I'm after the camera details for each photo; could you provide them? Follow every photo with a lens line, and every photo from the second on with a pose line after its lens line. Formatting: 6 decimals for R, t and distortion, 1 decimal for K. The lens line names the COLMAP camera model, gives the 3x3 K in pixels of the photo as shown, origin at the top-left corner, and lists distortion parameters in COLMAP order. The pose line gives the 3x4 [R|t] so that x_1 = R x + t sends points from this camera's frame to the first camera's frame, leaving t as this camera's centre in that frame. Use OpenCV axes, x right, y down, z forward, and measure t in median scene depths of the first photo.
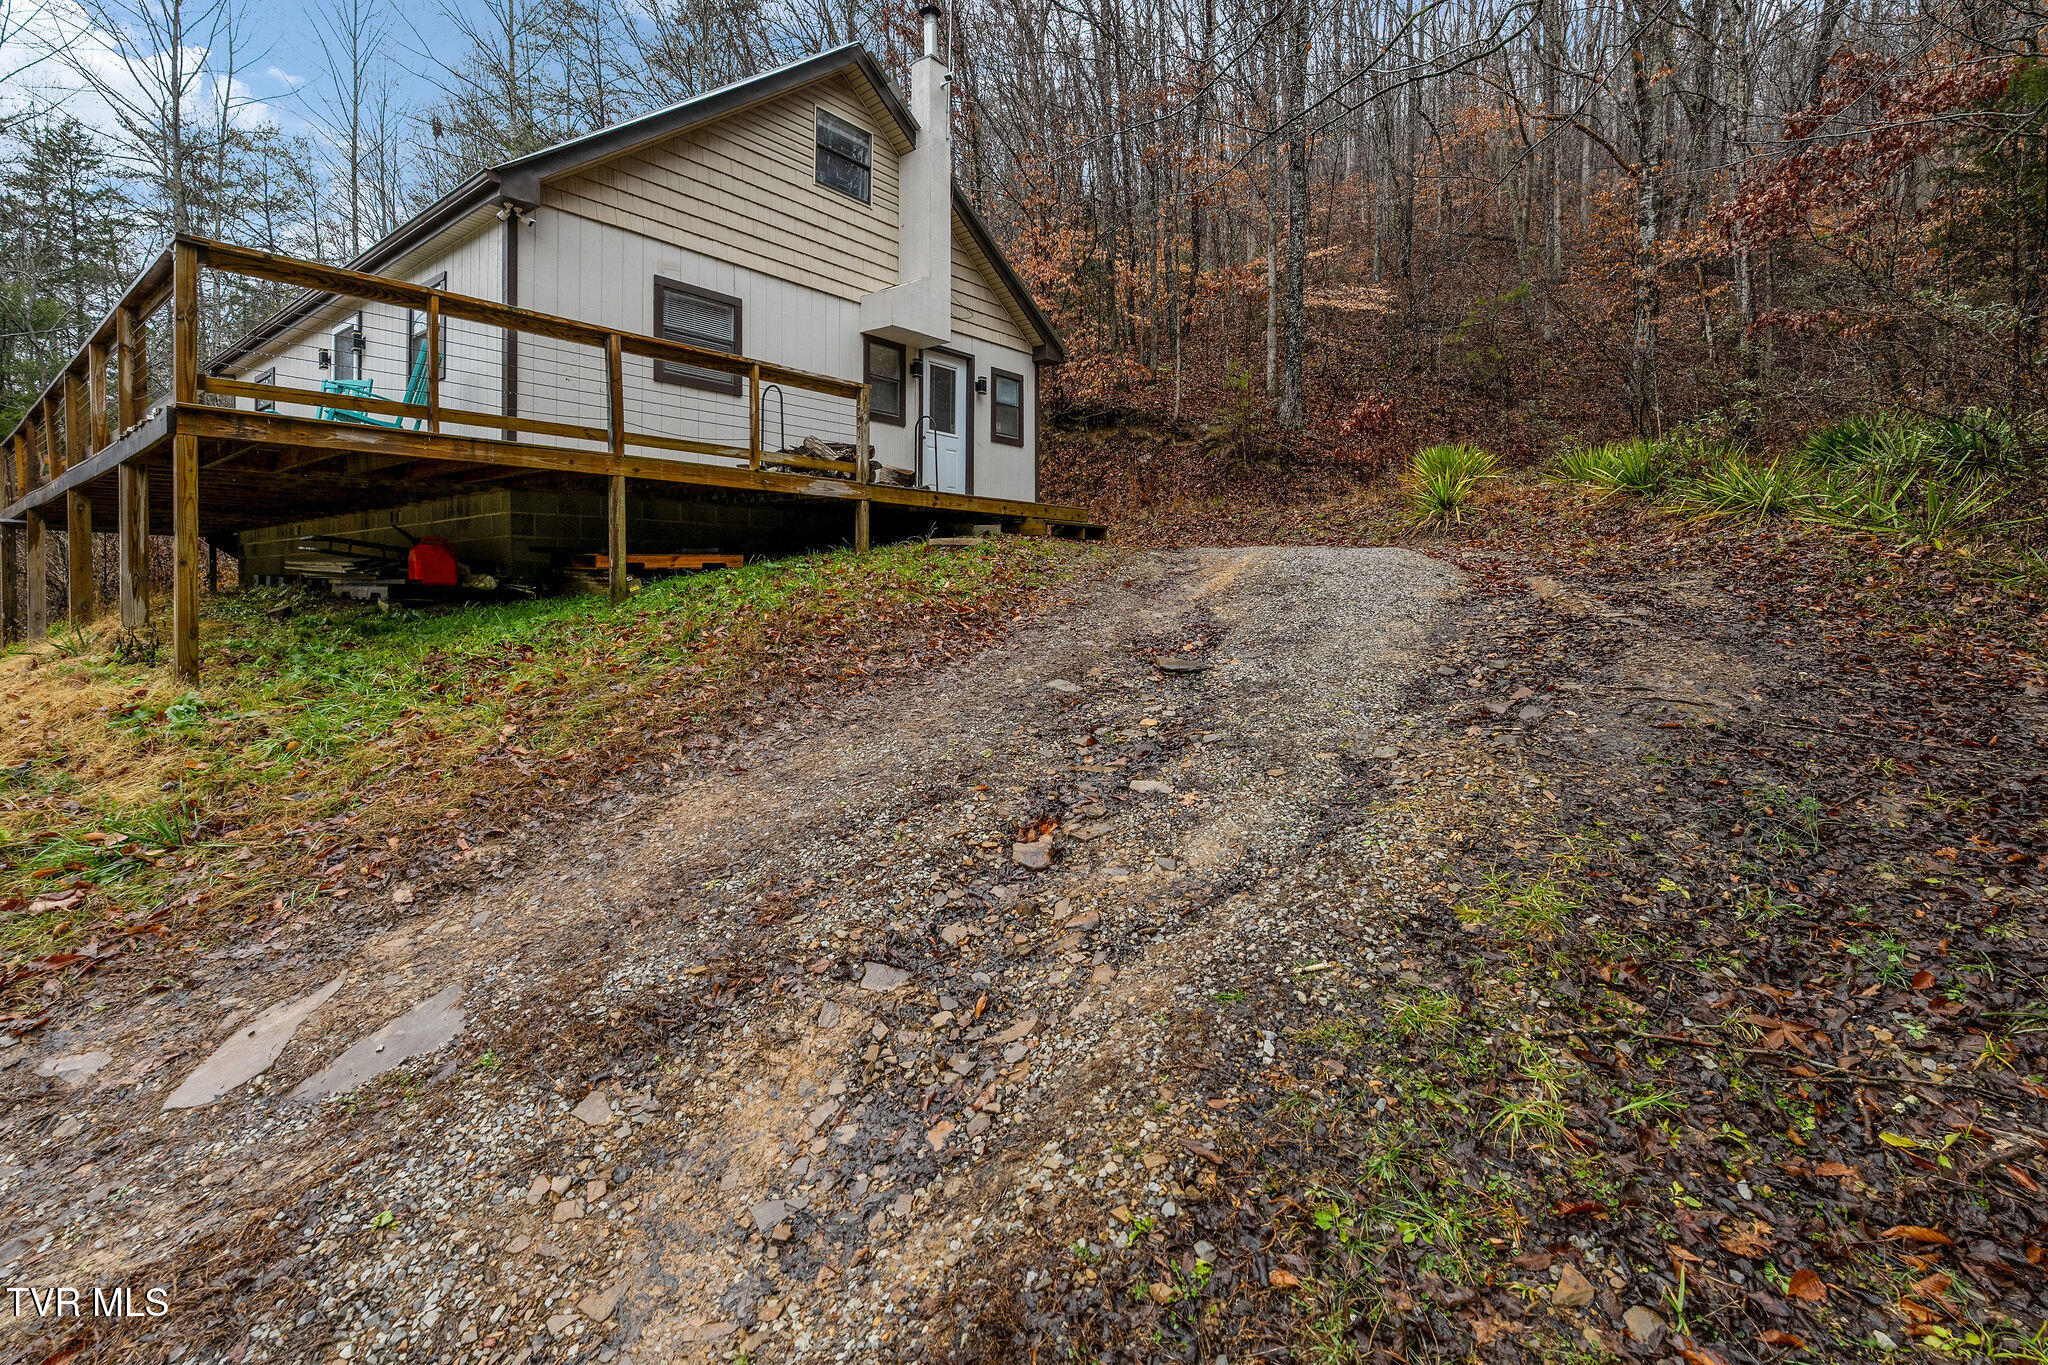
lens RADIAL K [[939.7, 0, 996.5], [0, 939.7, 592.8], [0, 0, 1]] dist [0.000809, -0.000162]
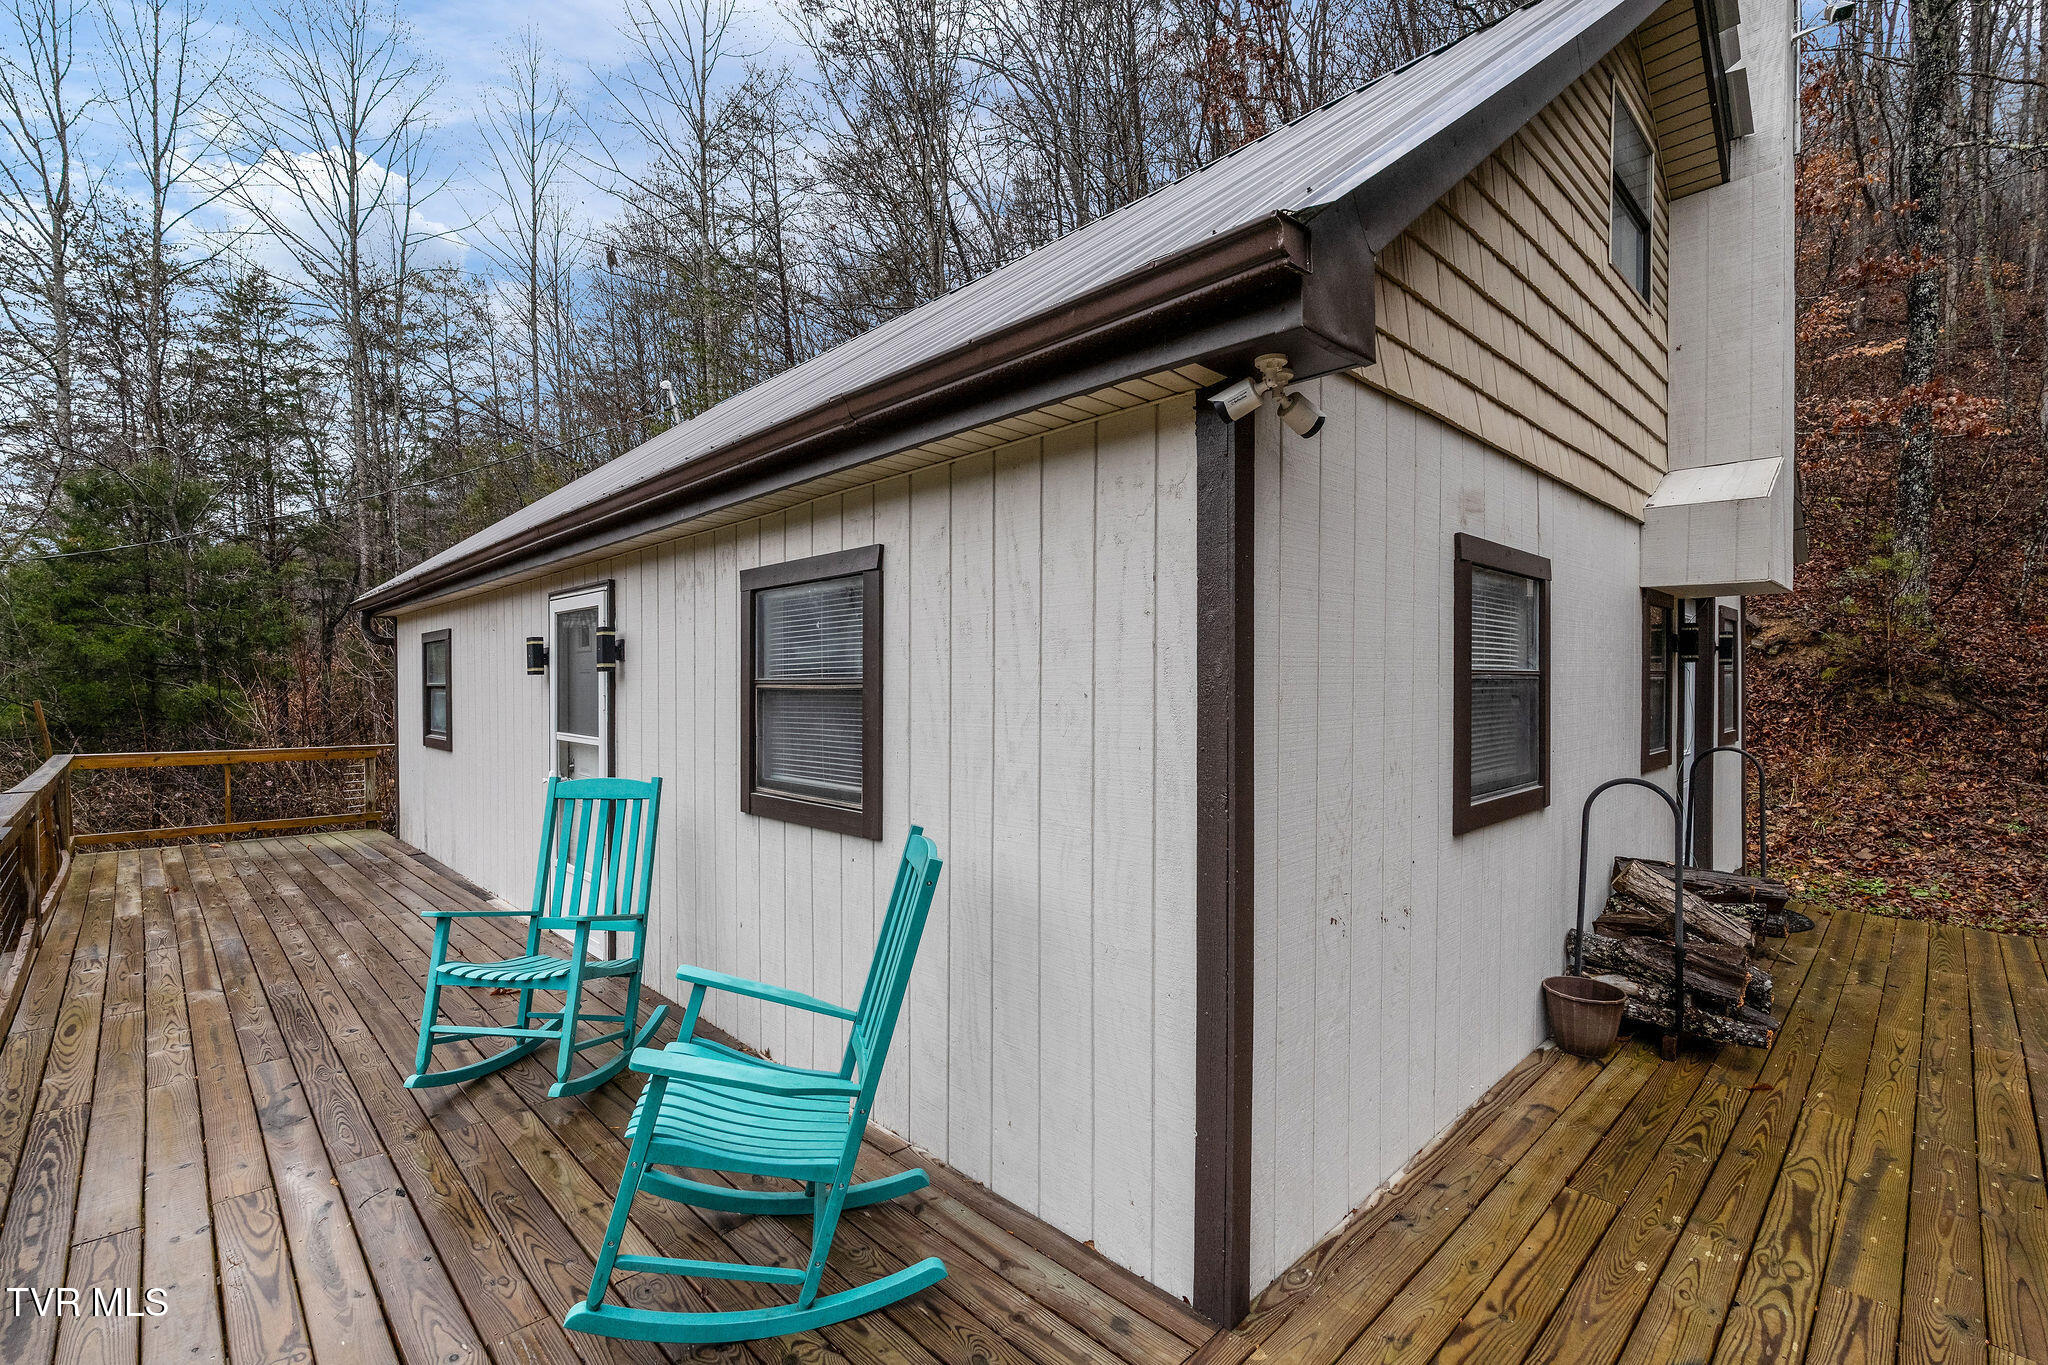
lens RADIAL K [[903.9, 0, 1021.8], [0, 903.9, 689.9], [0, 0, 1]] dist [0.000771, 0.000175]
pose [[0.995015, -0.010263, -0.099197, -0.124620], [0.010745, 0.999933, 0.004328, -0.071776], [0.099146, -0.005373, 0.995058, 0.165301]]
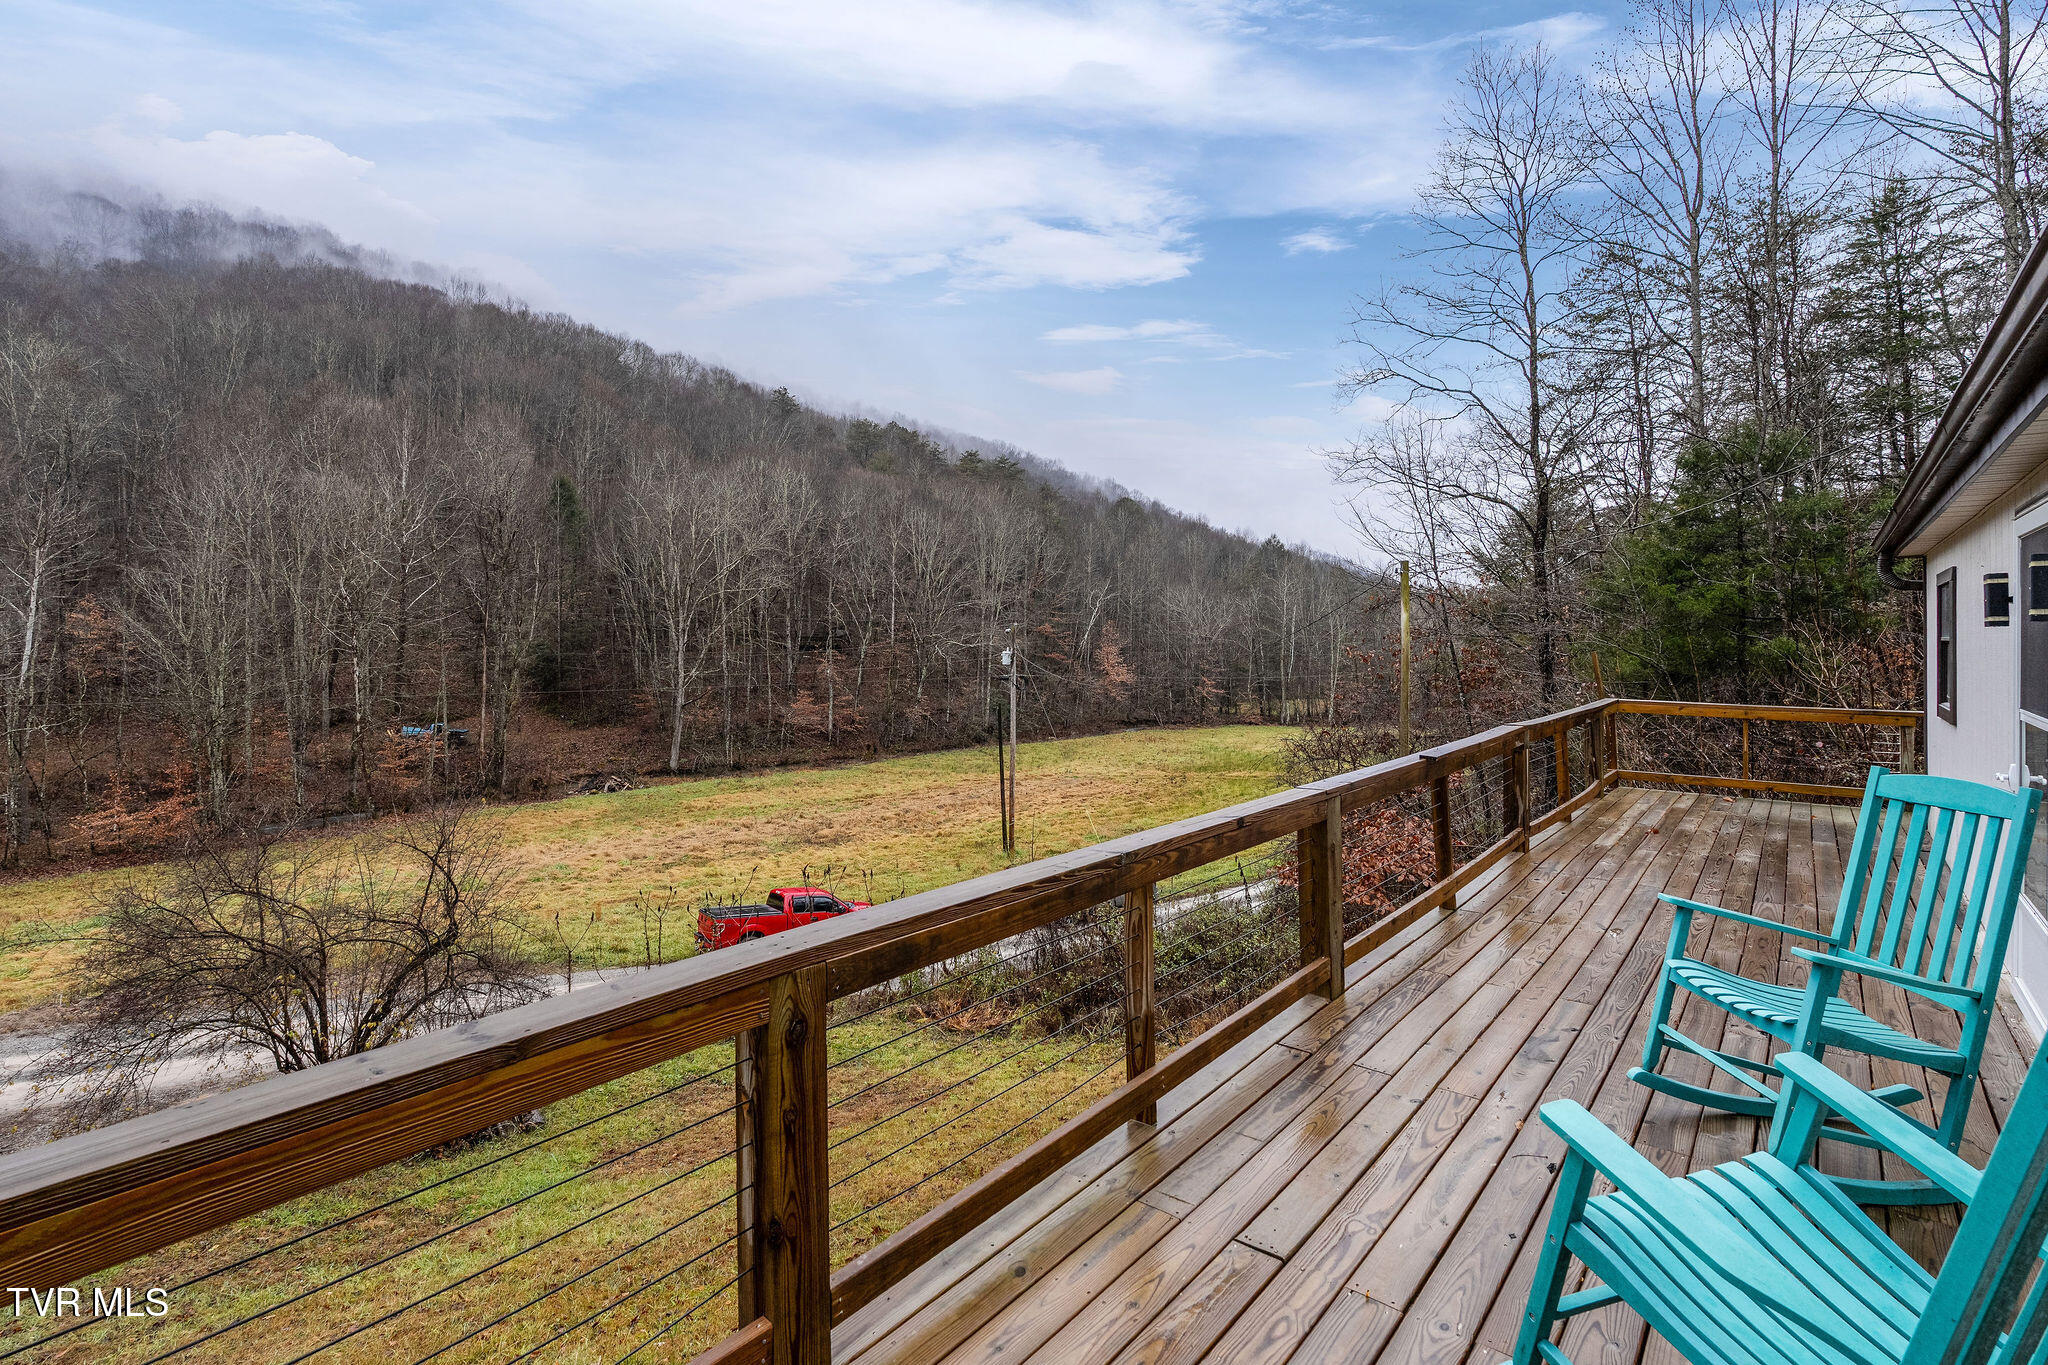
lens RADIAL K [[970.6, 0, 1016.1], [0, 970.6, 623.7], [0, 0, 1]] dist [0.001420, 0.000181]
pose [[0.010981, -0.023679, -0.999659, -0.105315], [-0.000842, 0.999719, -0.023689, -0.072045], [0.999939, 0.001102, 0.010958, 0.190805]]
